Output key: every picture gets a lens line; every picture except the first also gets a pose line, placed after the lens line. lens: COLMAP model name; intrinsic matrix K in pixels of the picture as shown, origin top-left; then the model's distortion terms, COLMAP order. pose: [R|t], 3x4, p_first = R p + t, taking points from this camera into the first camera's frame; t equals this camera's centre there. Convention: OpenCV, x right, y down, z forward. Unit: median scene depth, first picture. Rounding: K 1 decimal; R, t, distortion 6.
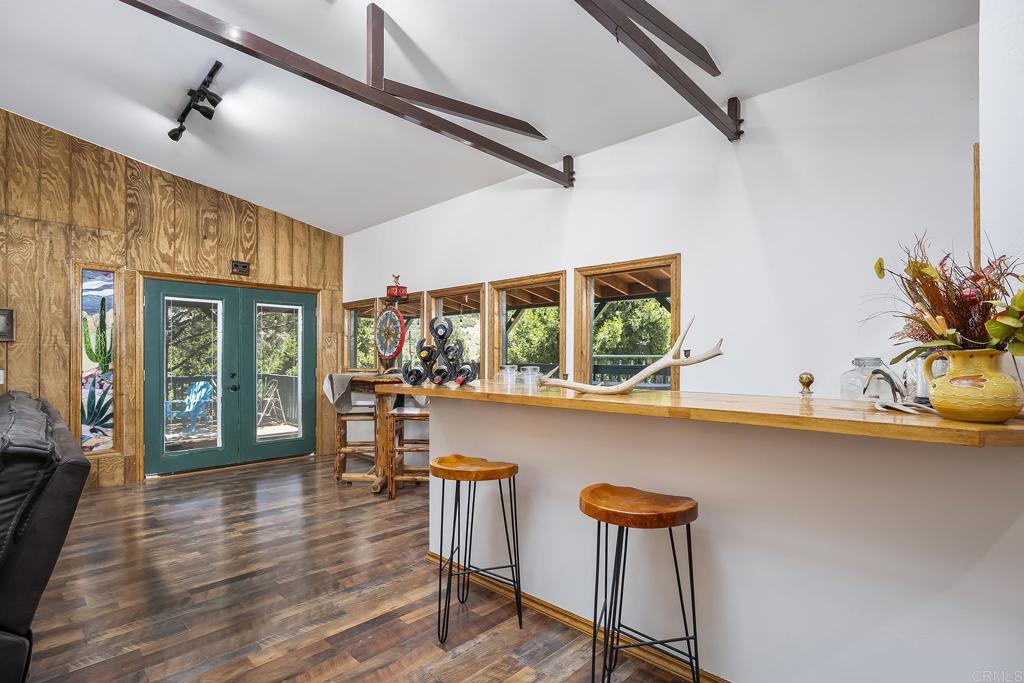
lens RADIAL K [[496.0, 0, 509.0], [0, 496.0, 358.2], [0, 0, 1]] dist [-0.012726, 0.001544]
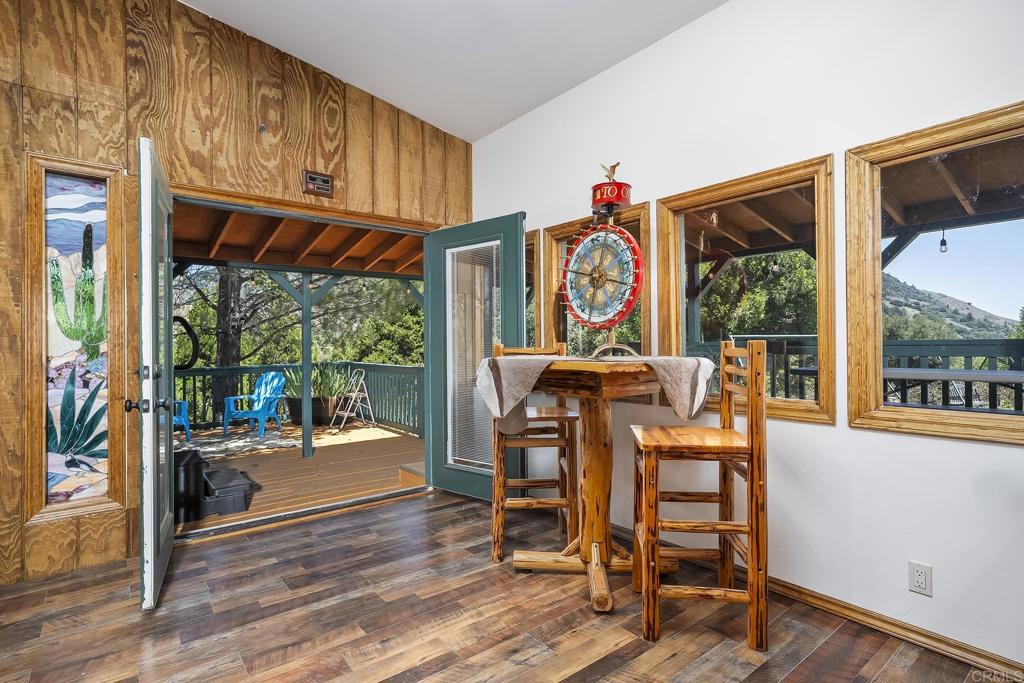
lens RADIAL K [[528.5, 0, 522.7], [0, 528.5, 342.7], [0, 0, 1]] dist [-0.008880, 0.007954]
pose [[0.992212, -0.011412, -0.124037, -0.248115], [0.011070, 0.999933, -0.003440, 0.017367], [0.124068, 0.002040, 0.992272, 0.442782]]
